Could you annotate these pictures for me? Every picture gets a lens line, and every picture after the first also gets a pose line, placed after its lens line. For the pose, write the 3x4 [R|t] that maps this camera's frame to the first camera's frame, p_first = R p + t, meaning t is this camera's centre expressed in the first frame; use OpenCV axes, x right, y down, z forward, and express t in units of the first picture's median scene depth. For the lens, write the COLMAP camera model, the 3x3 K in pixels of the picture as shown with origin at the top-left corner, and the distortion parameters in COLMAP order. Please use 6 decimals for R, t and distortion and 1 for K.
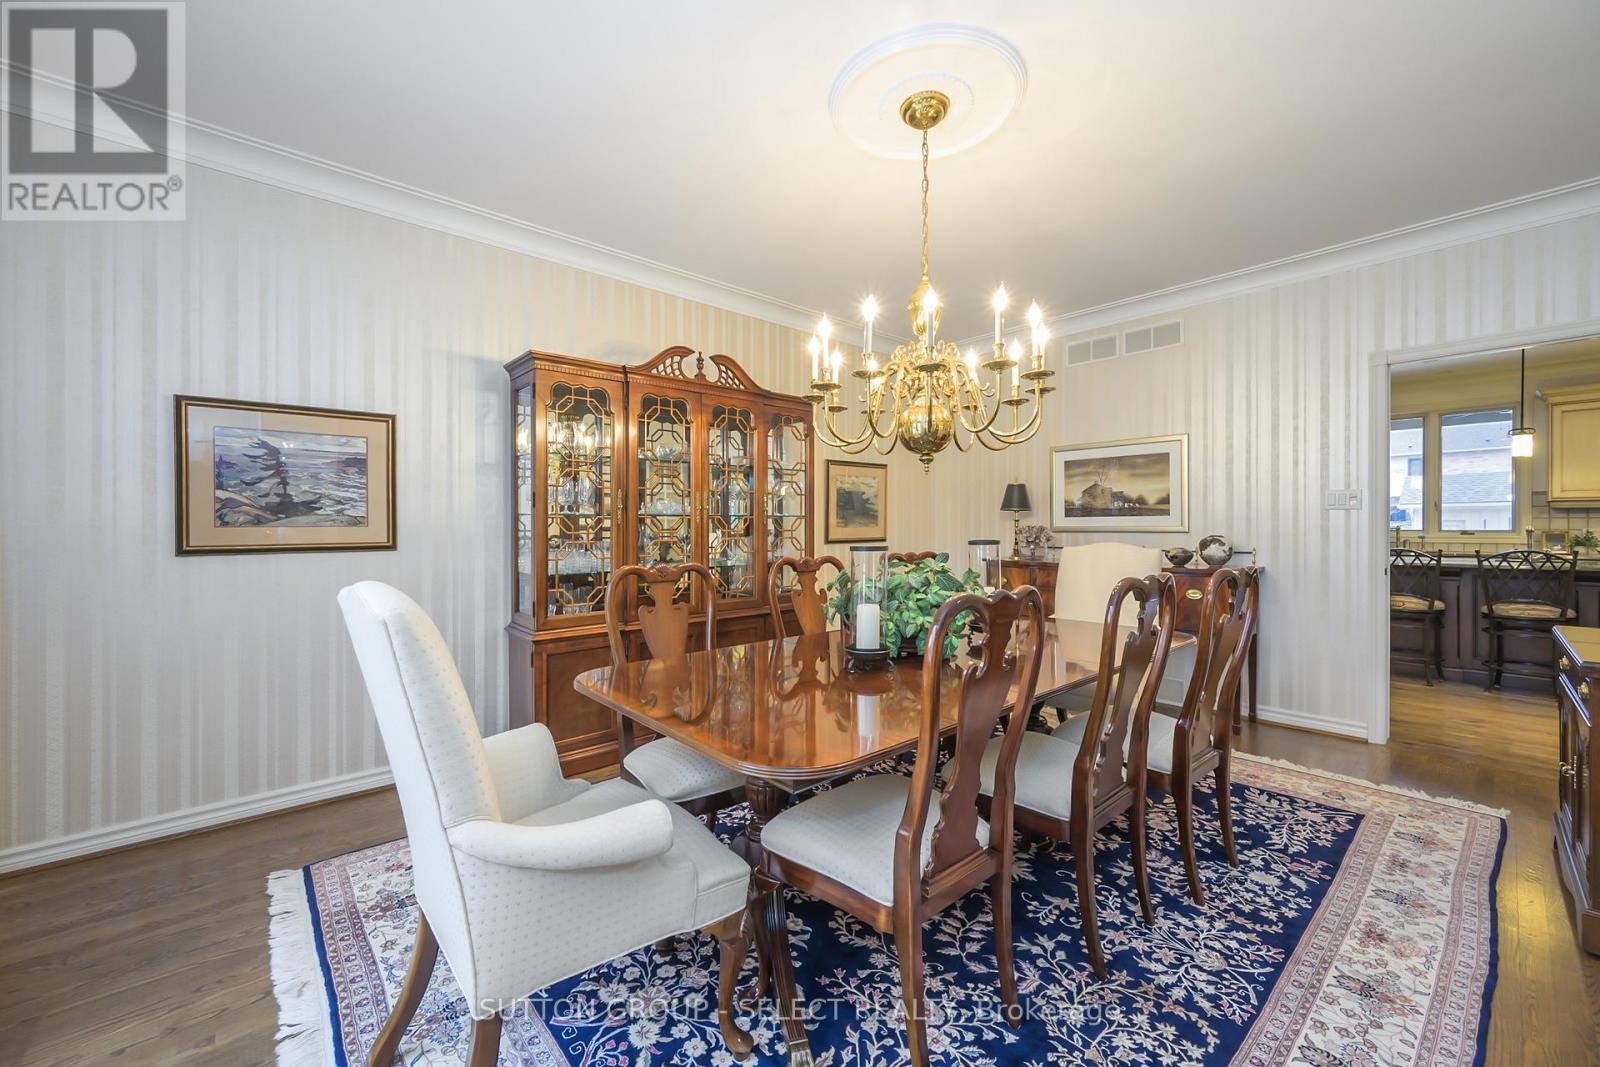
lens RADIAL K [[631.5, 0, 803.4], [0, 631.5, 526.3], [0, 0, 1]] dist [-0.001832, 0.000739]
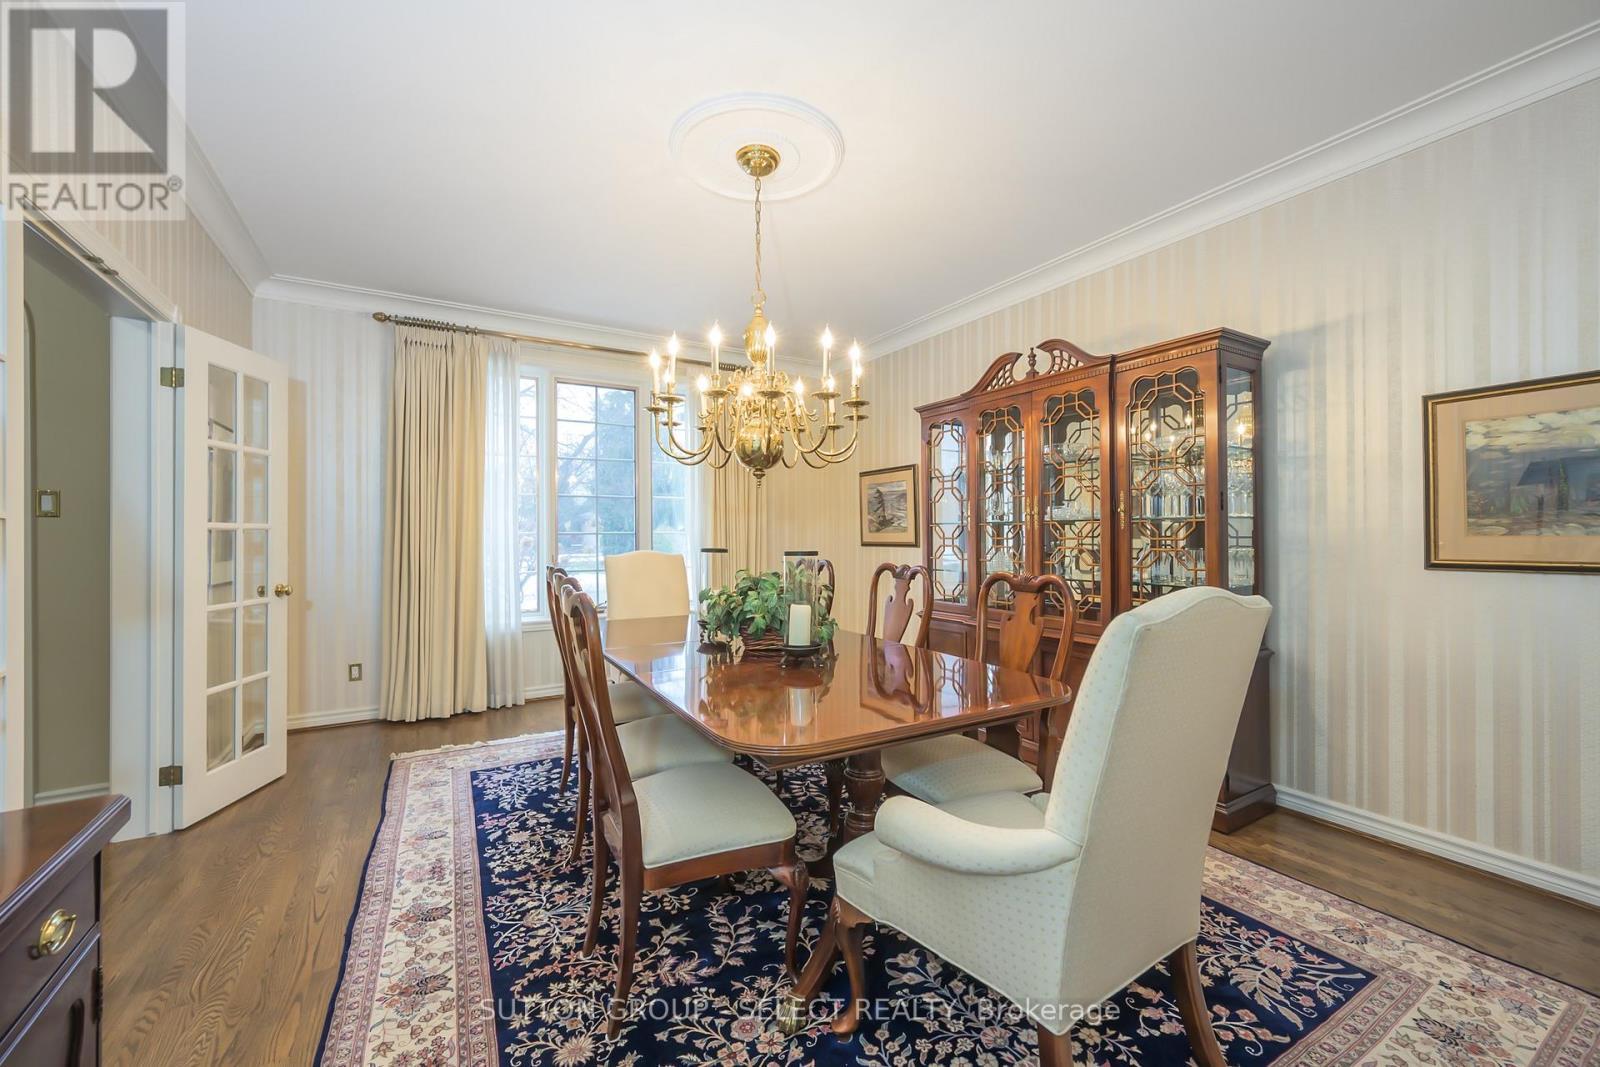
lens RADIAL K [[631.5, 0, 802.1], [0, 631.5, 534.3], [0, 0, 1]] dist [-0.001832, 0.000739]
pose [[-0.195617, 0.007231, -0.980654, 1.640692], [0.006956, 0.999958, 0.005986, -0.011297], [0.980656, -0.005651, -0.195659, 1.674229]]
